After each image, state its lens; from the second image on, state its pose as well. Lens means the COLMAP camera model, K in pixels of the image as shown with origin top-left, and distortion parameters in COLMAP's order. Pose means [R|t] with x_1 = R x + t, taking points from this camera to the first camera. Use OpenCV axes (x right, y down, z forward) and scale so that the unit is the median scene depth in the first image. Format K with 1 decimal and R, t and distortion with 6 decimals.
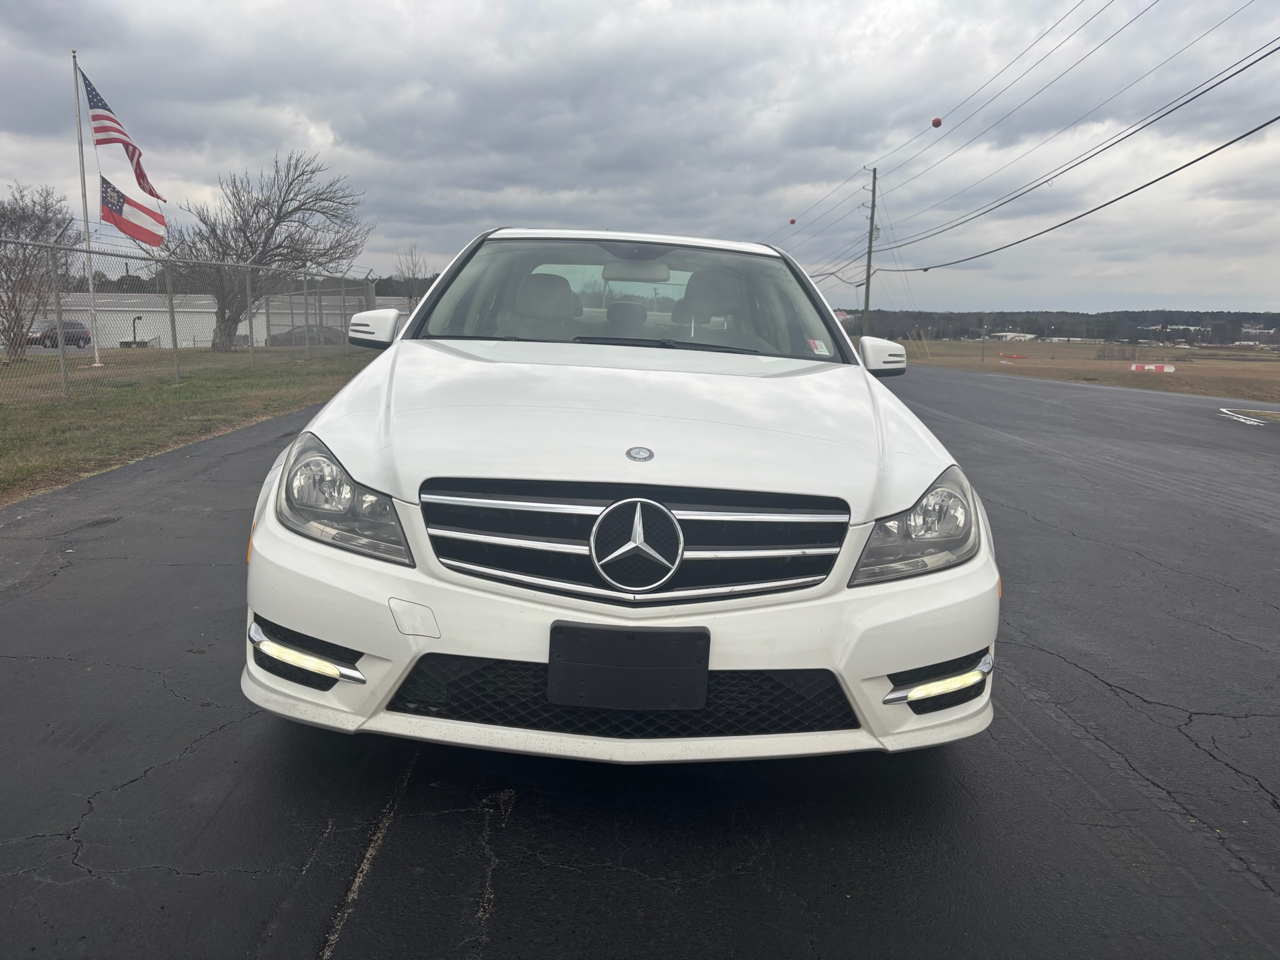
lens RADIAL K [[970.7, 0, 648.1], [0, 970.7, 485.9], [0, 0, 1]] dist [0.043961, -0.052192]
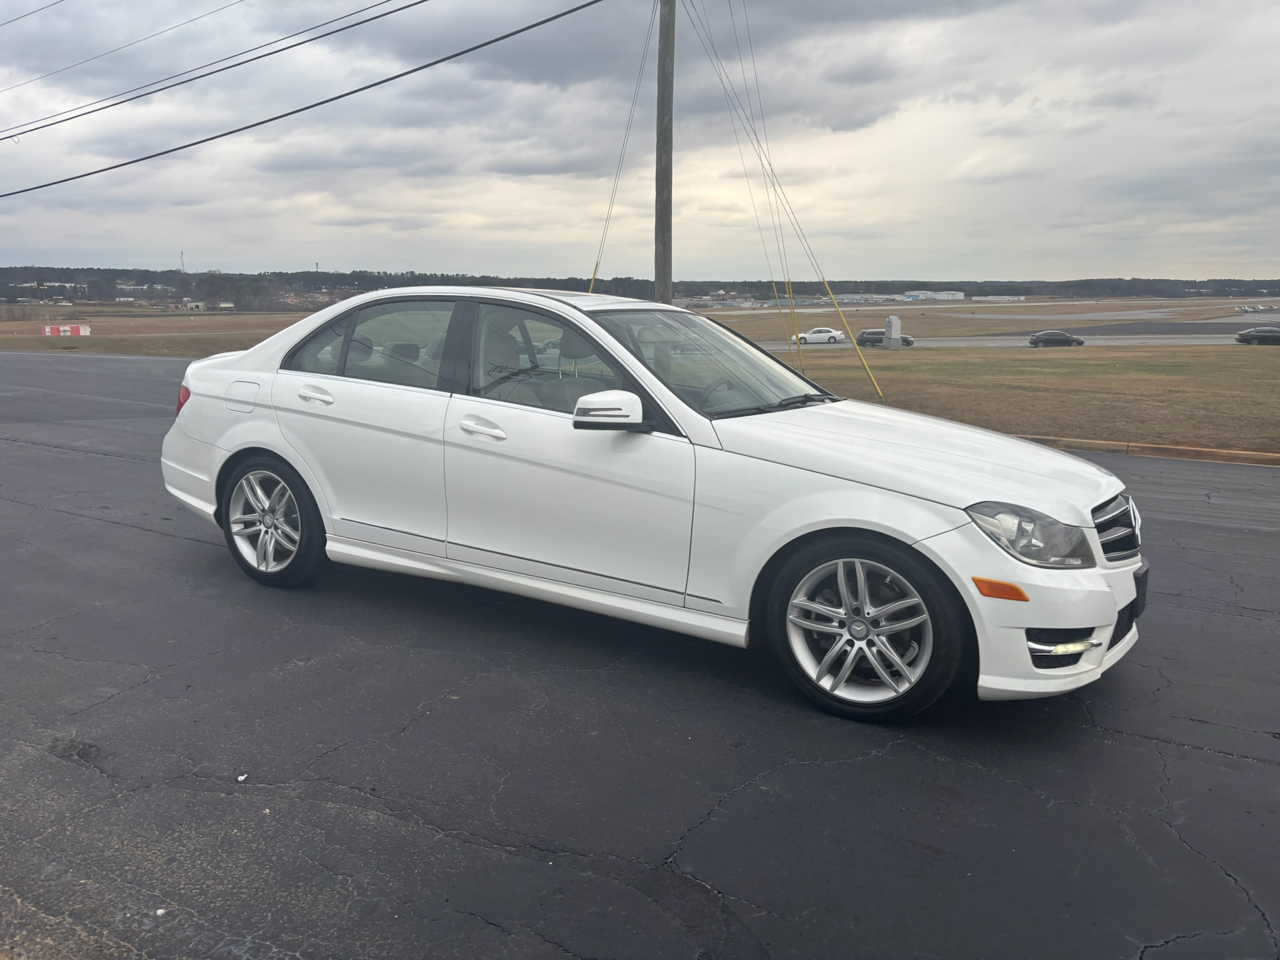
lens RADIAL K [[970.7, 0, 633.3], [0, 970.7, 472.0], [0, 0, 1]] dist [0.043961, -0.052192]
pose [[0.521202, -0.173068, 0.835701, -0.077123], [0.148204, 0.982699, 0.111080, -0.014236], [-0.840466, 0.065958, 0.537834, 0.030136]]
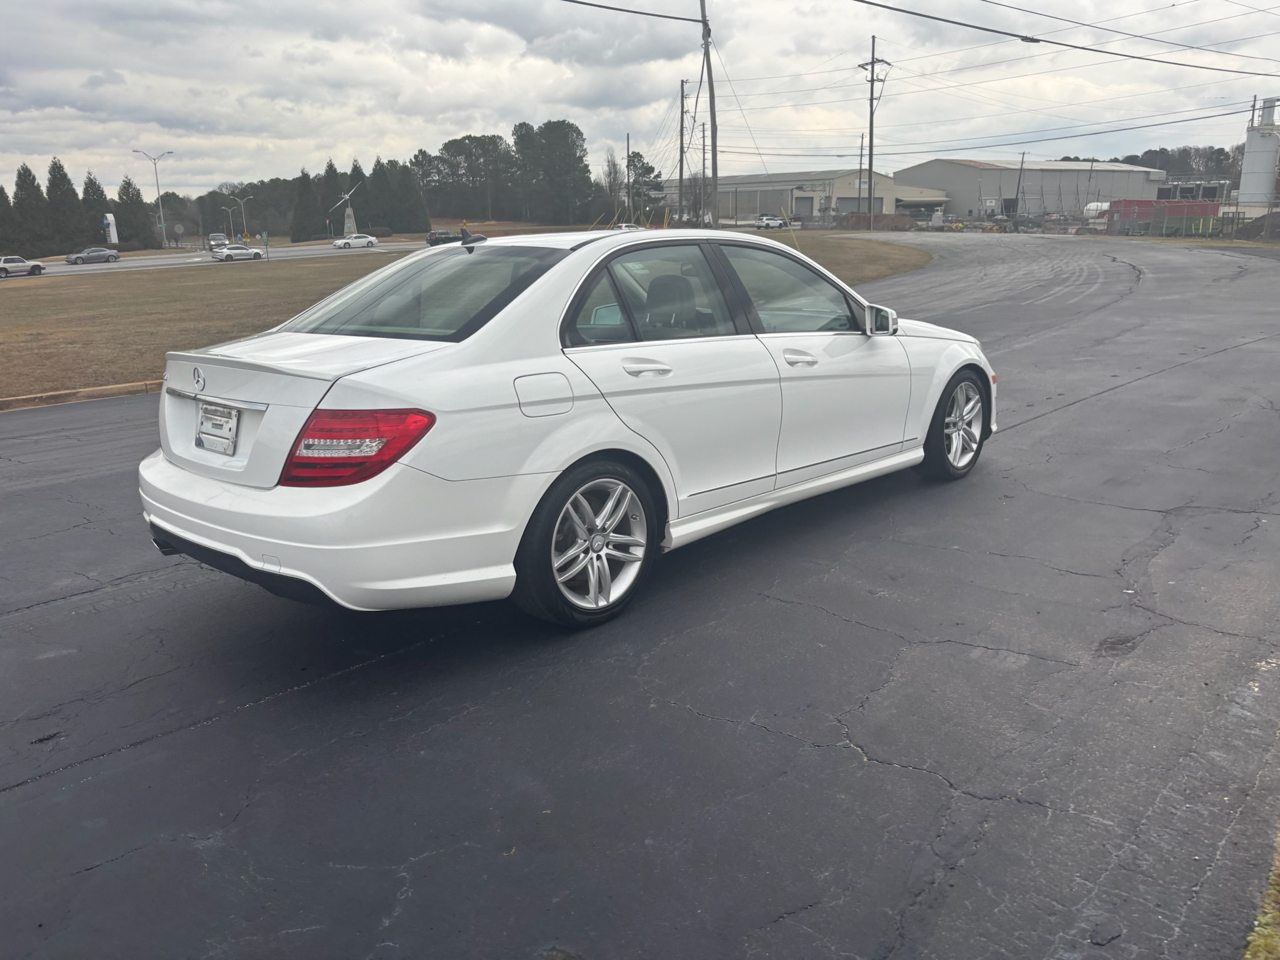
lens RADIAL K [[970.7, 0, 646.7], [0, 970.7, 484.5], [0, 0, 1]] dist [0.043961, -0.052192]
pose [[-0.700994, -0.195860, 0.685746, -0.069662], [0.122897, 0.913989, 0.386679, -0.035168], [-0.702499, 0.355336, -0.616630, 0.146289]]
